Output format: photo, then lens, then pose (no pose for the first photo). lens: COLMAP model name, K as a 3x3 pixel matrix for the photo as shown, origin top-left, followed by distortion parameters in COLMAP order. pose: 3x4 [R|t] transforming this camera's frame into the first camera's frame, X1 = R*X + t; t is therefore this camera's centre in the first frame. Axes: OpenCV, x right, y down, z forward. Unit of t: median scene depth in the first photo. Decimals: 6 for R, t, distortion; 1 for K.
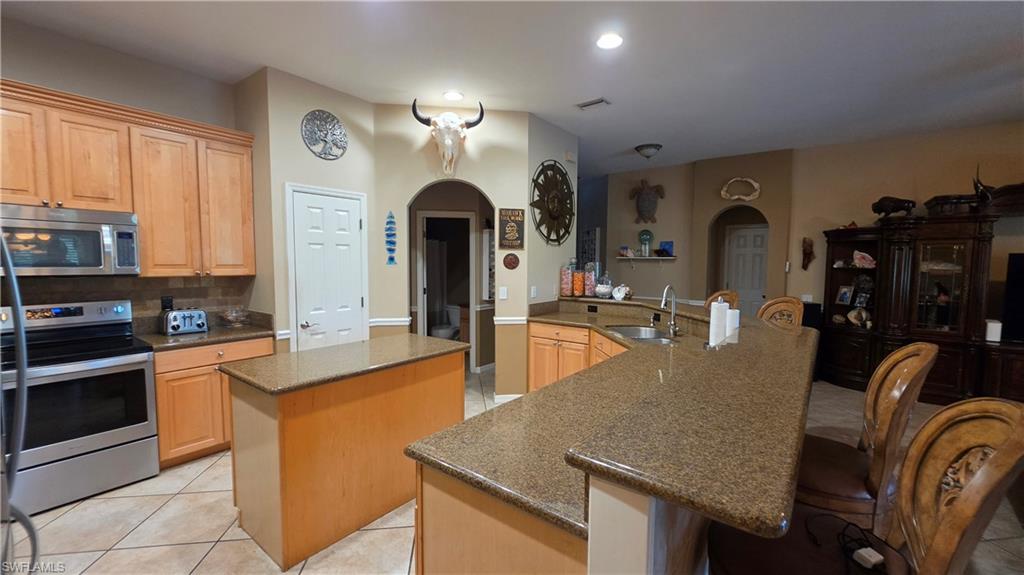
lens RADIAL K [[414.7, 0, 509.3], [0, 414.7, 289.3], [0, 0, 1]] dist [-0.000146, 0.000060]
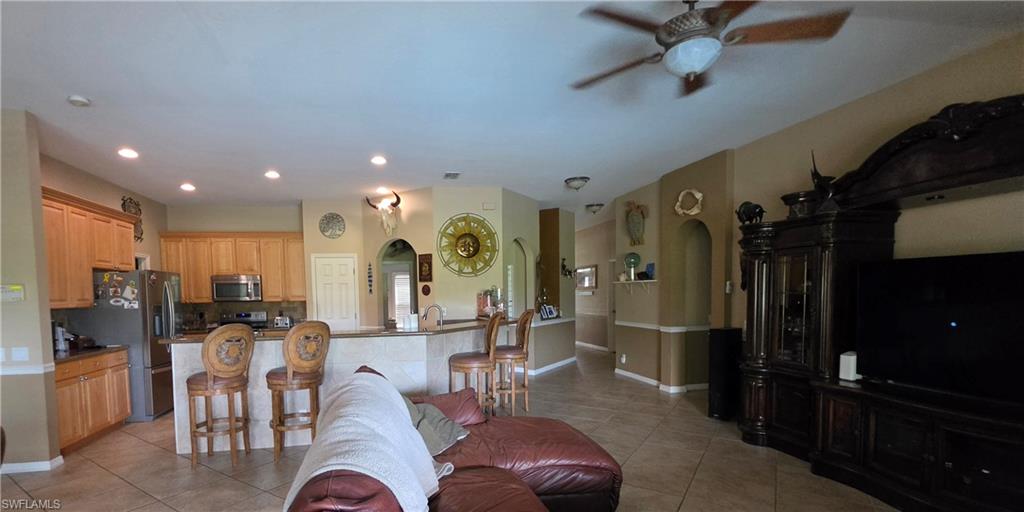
lens RADIAL K [[452.5, 0, 441.3], [0, 452.5, 320.9], [0, 0, 1]] dist [0.015310, -0.000010]
pose [[0.712910, 0.021126, -0.700938, 1.155811], [-0.023793, 0.999699, 0.005930, 0.029742], [0.700852, 0.012450, 0.713198, -0.093168]]
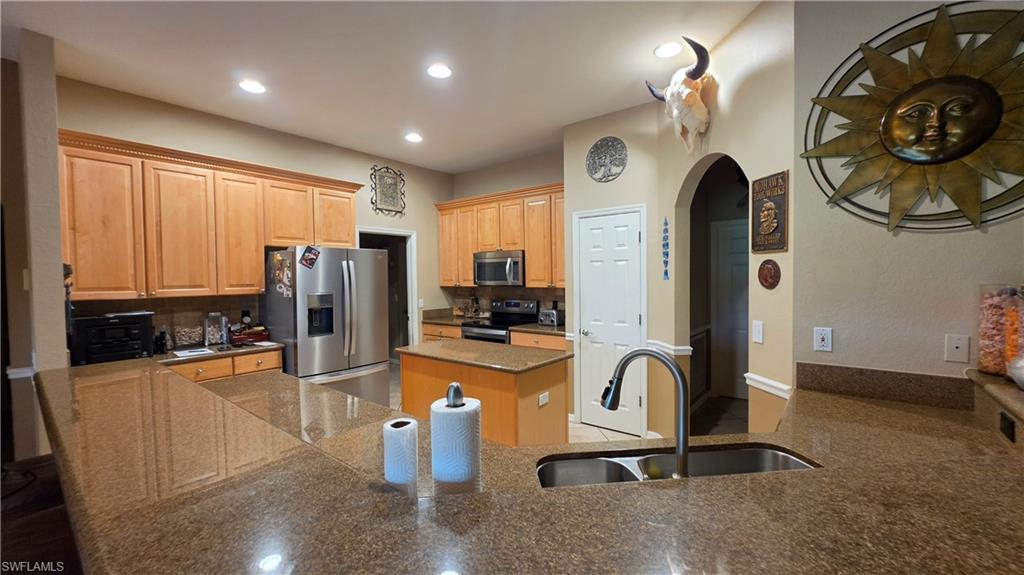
lens RADIAL K [[405.3, 0, 513.1], [0, 405.3, 287.1], [0, 0, 1]] dist [-0.000609, -0.000248]
pose [[-0.015399, 0.020779, -0.999665, 0.529080], [-0.058328, 0.998063, 0.021644, -0.043097], [0.998179, 0.058641, -0.014157, 0.679246]]
